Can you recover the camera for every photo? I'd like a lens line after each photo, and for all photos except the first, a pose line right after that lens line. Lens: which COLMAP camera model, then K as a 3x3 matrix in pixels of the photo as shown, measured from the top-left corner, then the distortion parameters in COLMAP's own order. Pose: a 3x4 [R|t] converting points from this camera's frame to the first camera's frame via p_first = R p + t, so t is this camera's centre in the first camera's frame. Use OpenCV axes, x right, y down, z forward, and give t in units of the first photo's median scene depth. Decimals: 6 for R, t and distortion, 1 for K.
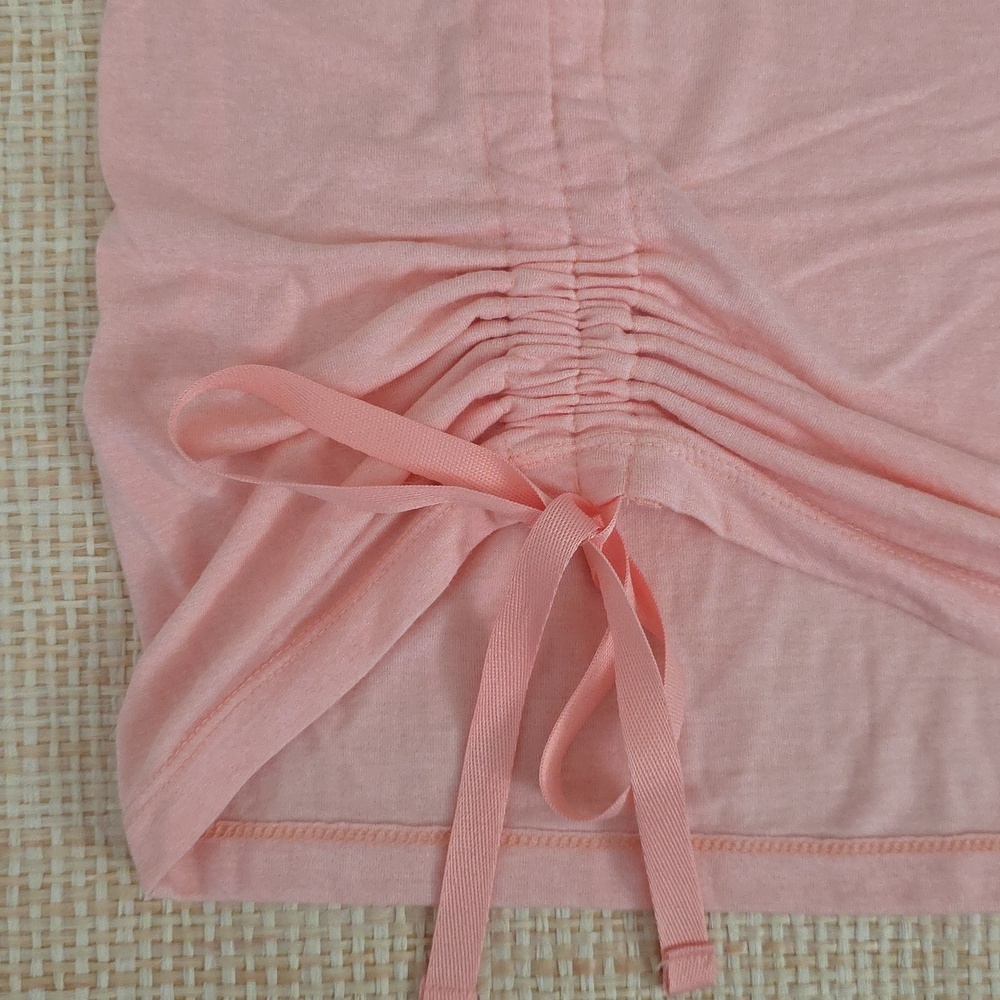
lens RADIAL K [[1332.9, 0, 500.0], [0, 1332.9, 500.0], [0, 0, 1]] dist [0.011824, -0.041983]
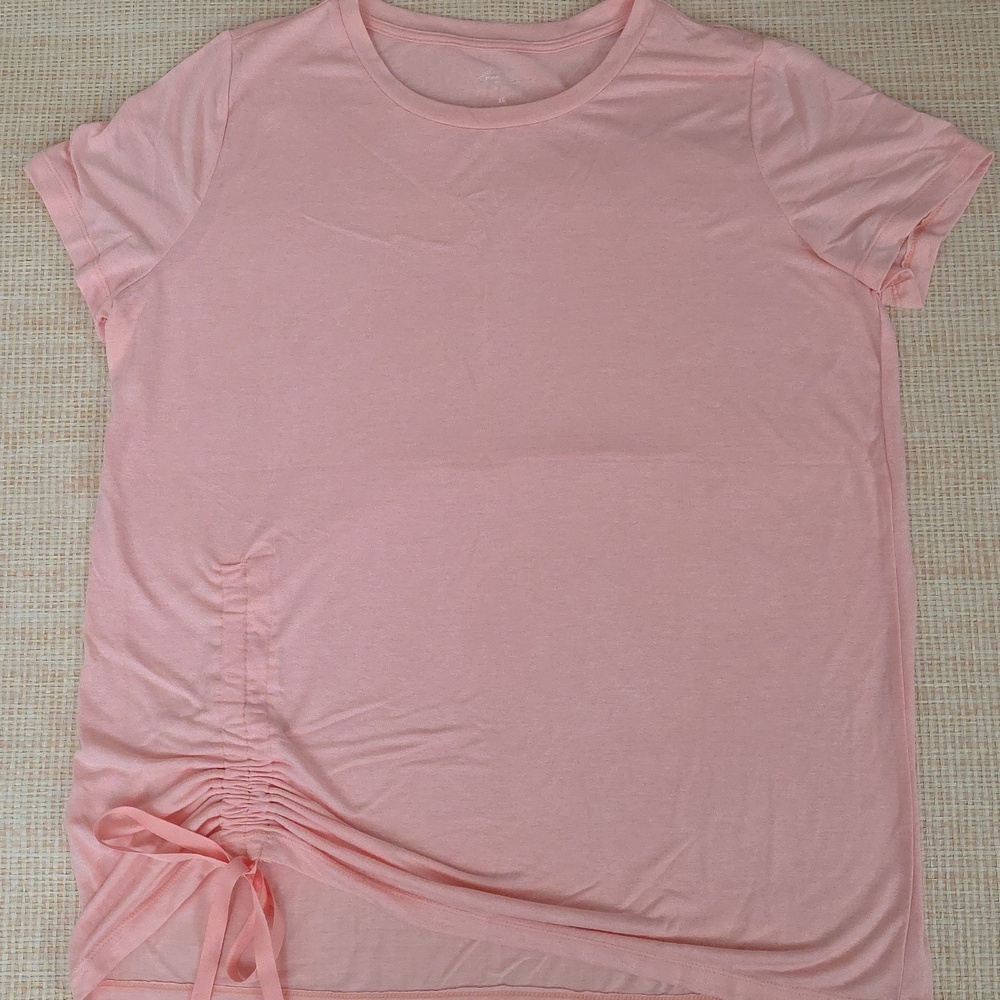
lens RADIAL K [[1332.9, 0, 500.0], [0, 1332.9, 500.0], [0, 0, 1]] dist [0.011824, -0.041983]
pose [[0.999581, 0.012830, -0.025950, 0.618687], [-0.016472, 0.989232, -0.145424, -0.323794], [0.023804, 0.145790, 0.989029, -1.711743]]
